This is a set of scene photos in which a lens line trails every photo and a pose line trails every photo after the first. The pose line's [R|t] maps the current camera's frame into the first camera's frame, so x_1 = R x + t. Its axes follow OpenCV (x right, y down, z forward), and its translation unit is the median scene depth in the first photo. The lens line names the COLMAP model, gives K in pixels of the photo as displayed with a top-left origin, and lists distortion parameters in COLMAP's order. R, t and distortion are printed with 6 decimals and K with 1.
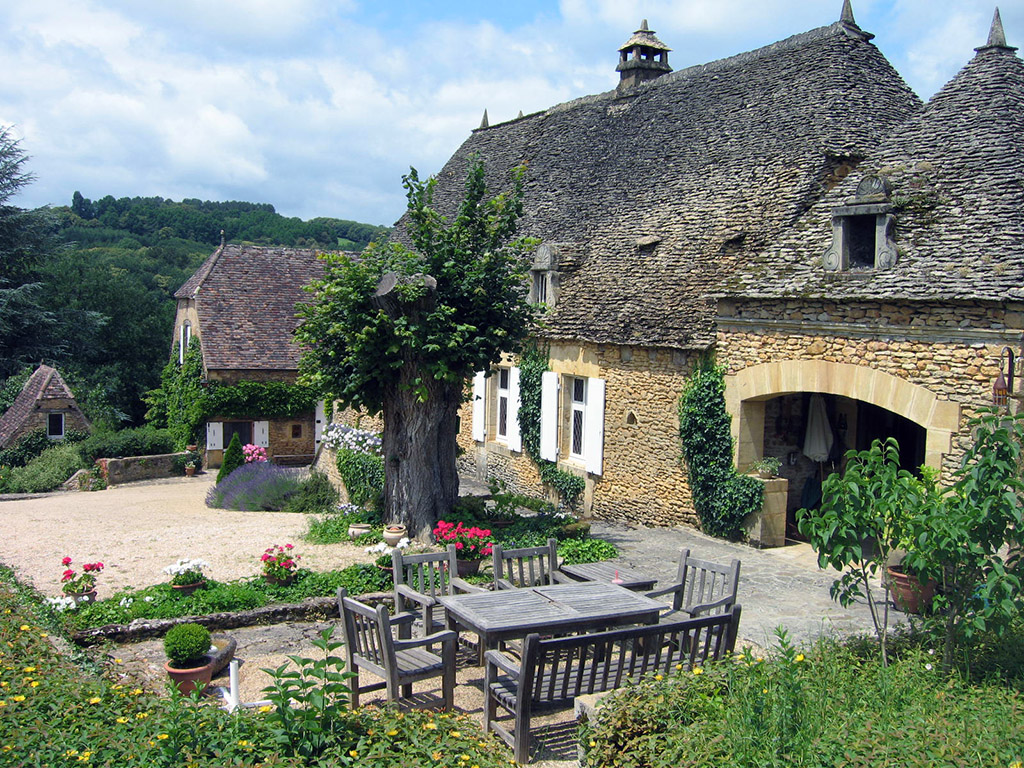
lens RADIAL K [[1110.9, 0, 516.1], [0, 1110.9, 374.4], [0, 0, 1]] dist [-0.102086, 0.000000]
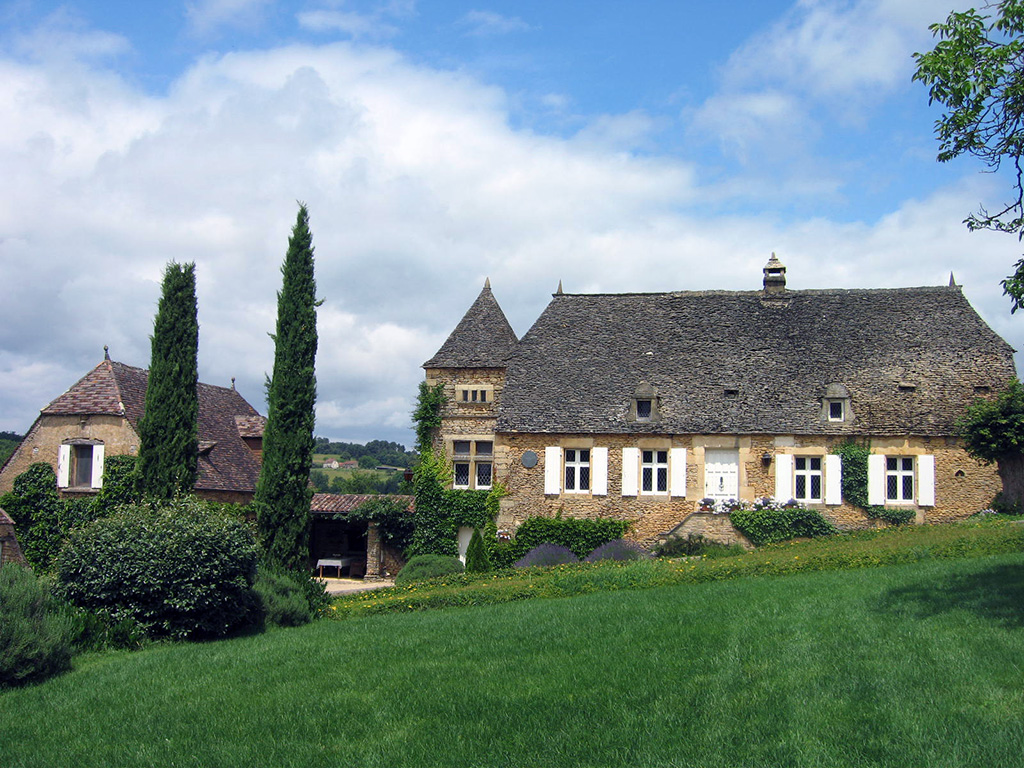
lens RADIAL K [[1110.9, 0, 511.6], [0, 1110.9, 376.0], [0, 0, 1]] dist [-0.102086, 0.000000]
pose [[0.640141, 0.068731, 0.765177, -1.761071], [0.046808, 0.990651, -0.128143, 0.073580], [-0.766830, 0.117846, 0.630939, 0.336798]]
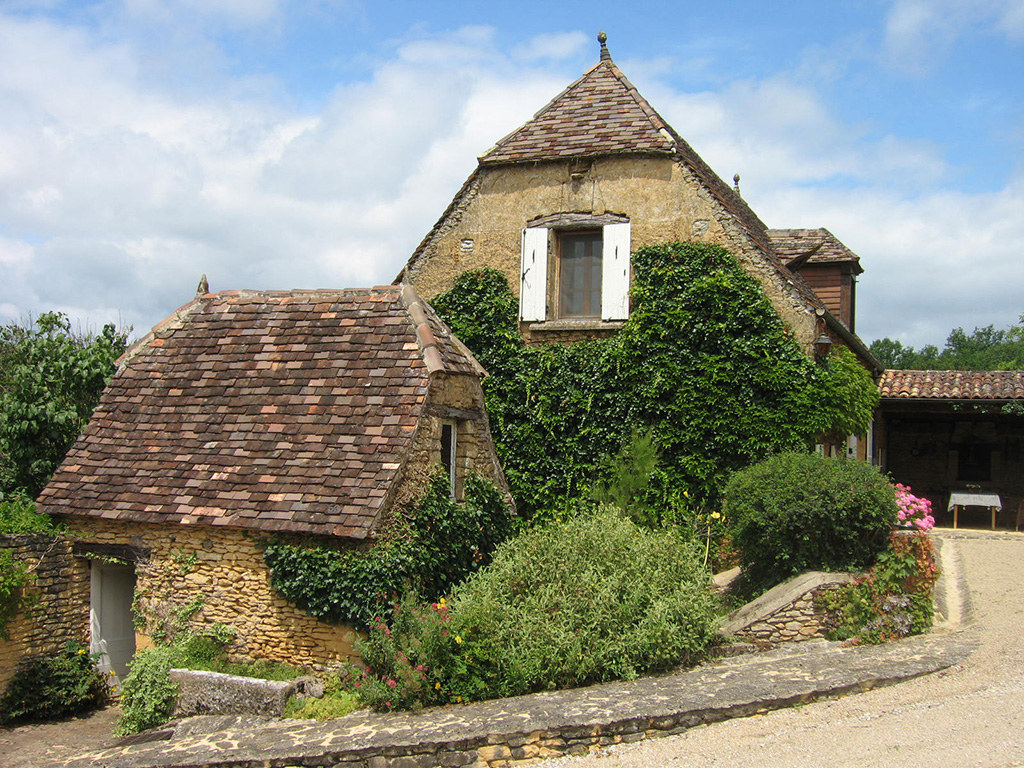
lens RADIAL K [[1110.9, 0, 511.9], [0, 1110.9, 383.0], [0, 0, 1]] dist [-0.102086, 0.000000]
pose [[0.784104, 0.034222, 0.619686, -1.311301], [0.025346, 0.995880, -0.087068, 0.113358], [-0.620112, 0.083977, 0.780006, 1.593376]]
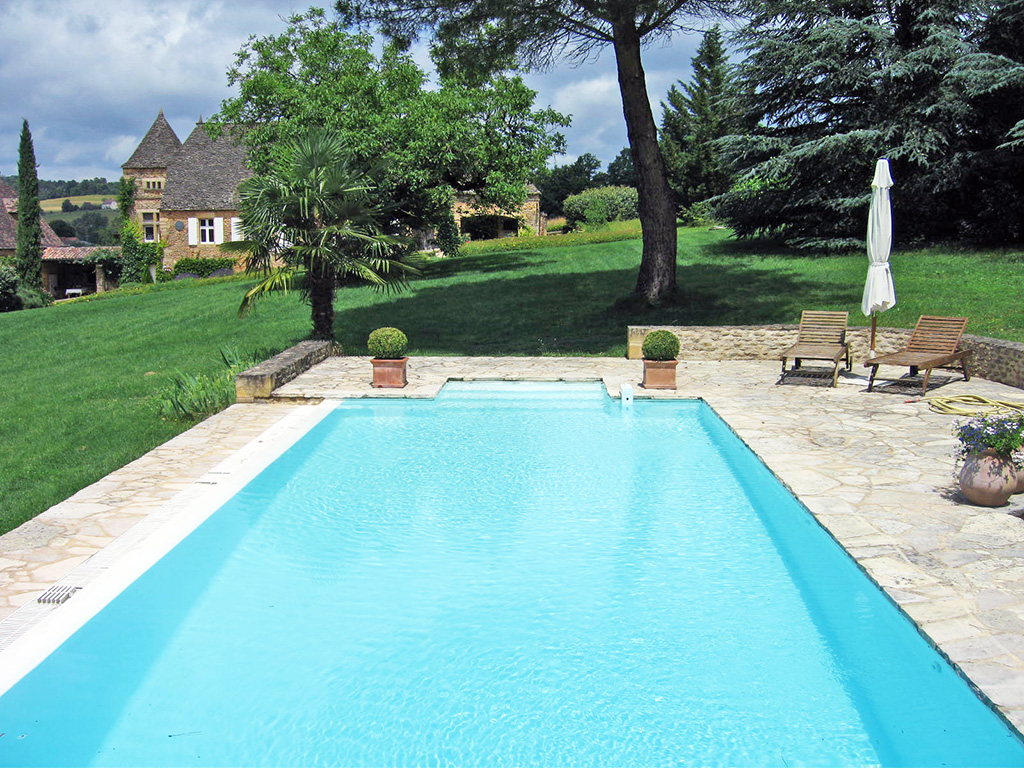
lens RADIAL K [[1110.9, 0, 507.5], [0, 1110.9, 381.7], [0, 0, 1]] dist [-0.102086, 0.000000]
pose [[0.491318, -0.146113, 0.858637, -2.709169], [0.072026, 0.989268, 0.127128, 0.088349], [-0.867997, -0.000616, 0.496569, -0.987938]]
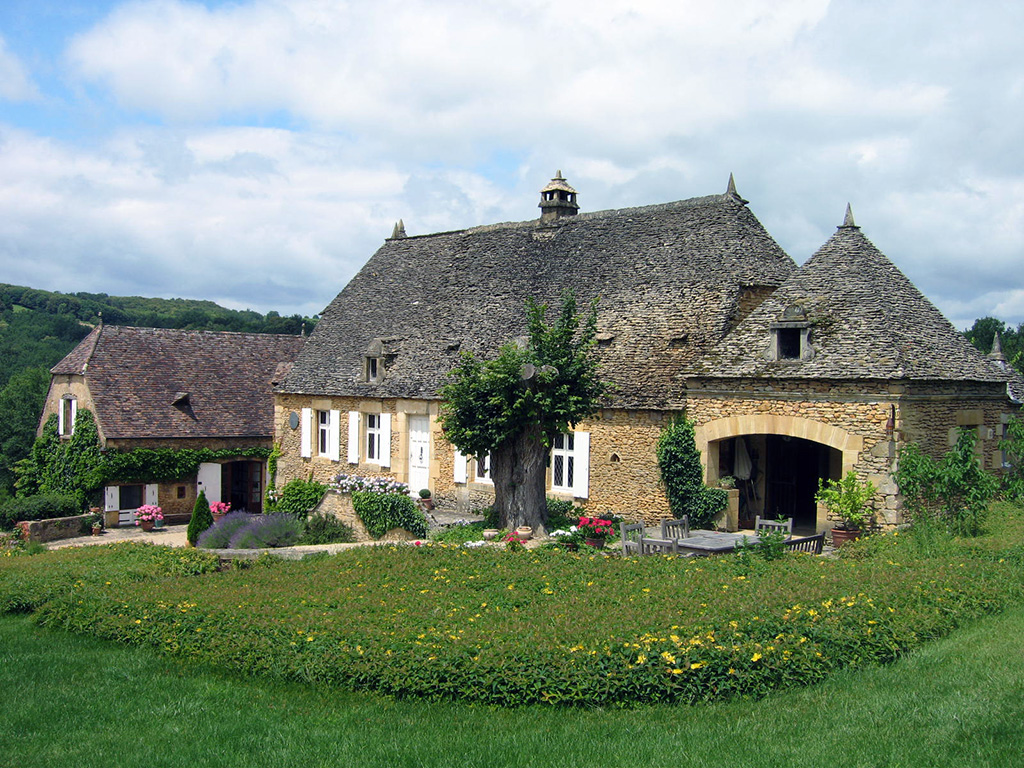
lens RADIAL K [[1110.9, 0, 508.1], [0, 1110.9, 381.3], [0, 0, 1]] dist [-0.102086, 0.000000]
pose [[0.961873, -0.011398, 0.273259, -0.404385], [0.026043, 0.998408, -0.050026, 0.007579], [-0.272254, 0.055235, 0.960639, -0.364040]]
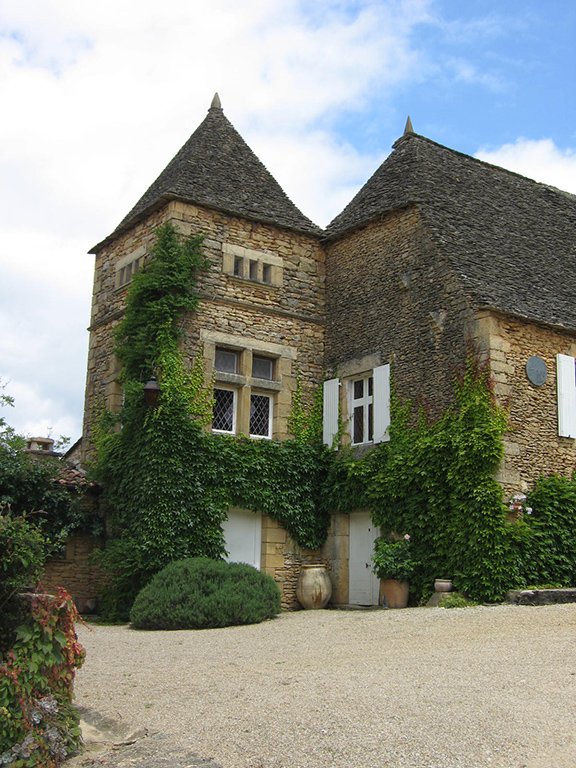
lens RADIAL K [[959.2, 0, 285.7], [0, 959.2, 401.9], [0, 0, 1]] dist [-0.113543, 0.000000]
pose [[-0.109653, 0.168292, 0.979619, -1.103195], [0.033947, 0.985621, -0.165524, 0.142067], [-0.993390, 0.015105, -0.113789, 1.903041]]
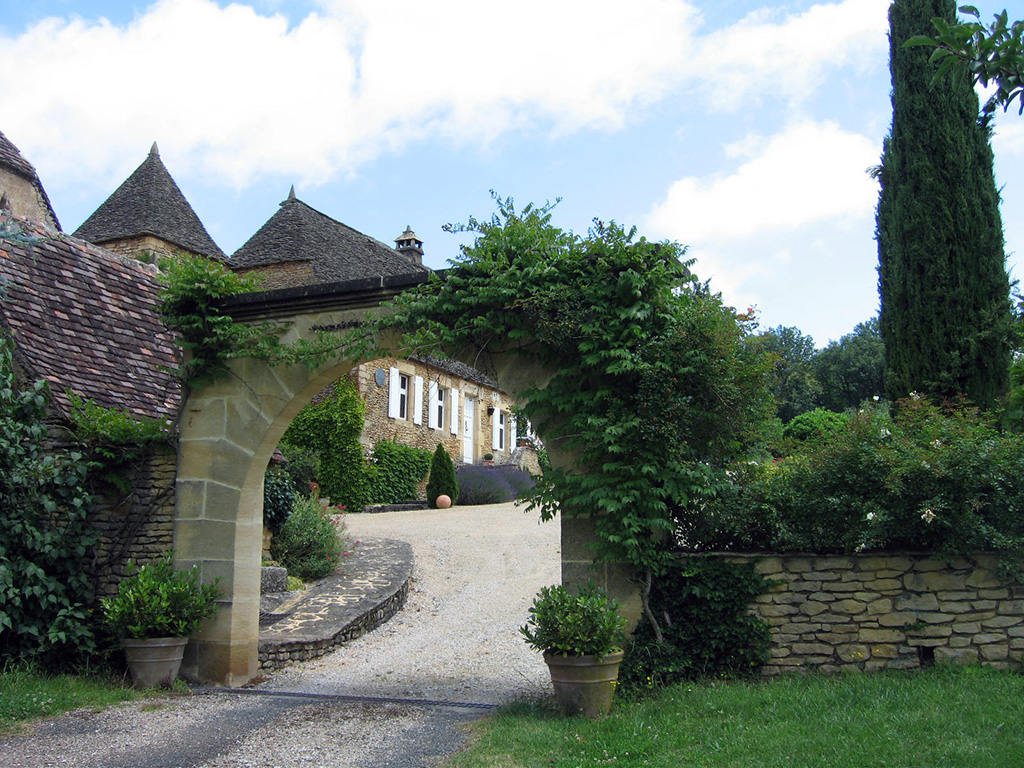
lens RADIAL K [[1110.9, 0, 508.2], [0, 1110.9, 384.9], [0, 0, 1]] dist [-0.102086, 0.000000]
pose [[-0.612614, 0.097760, 0.784313, -1.759507], [0.022972, 0.994104, -0.105967, 0.175036], [-0.790048, -0.046900, -0.611248, 2.483777]]
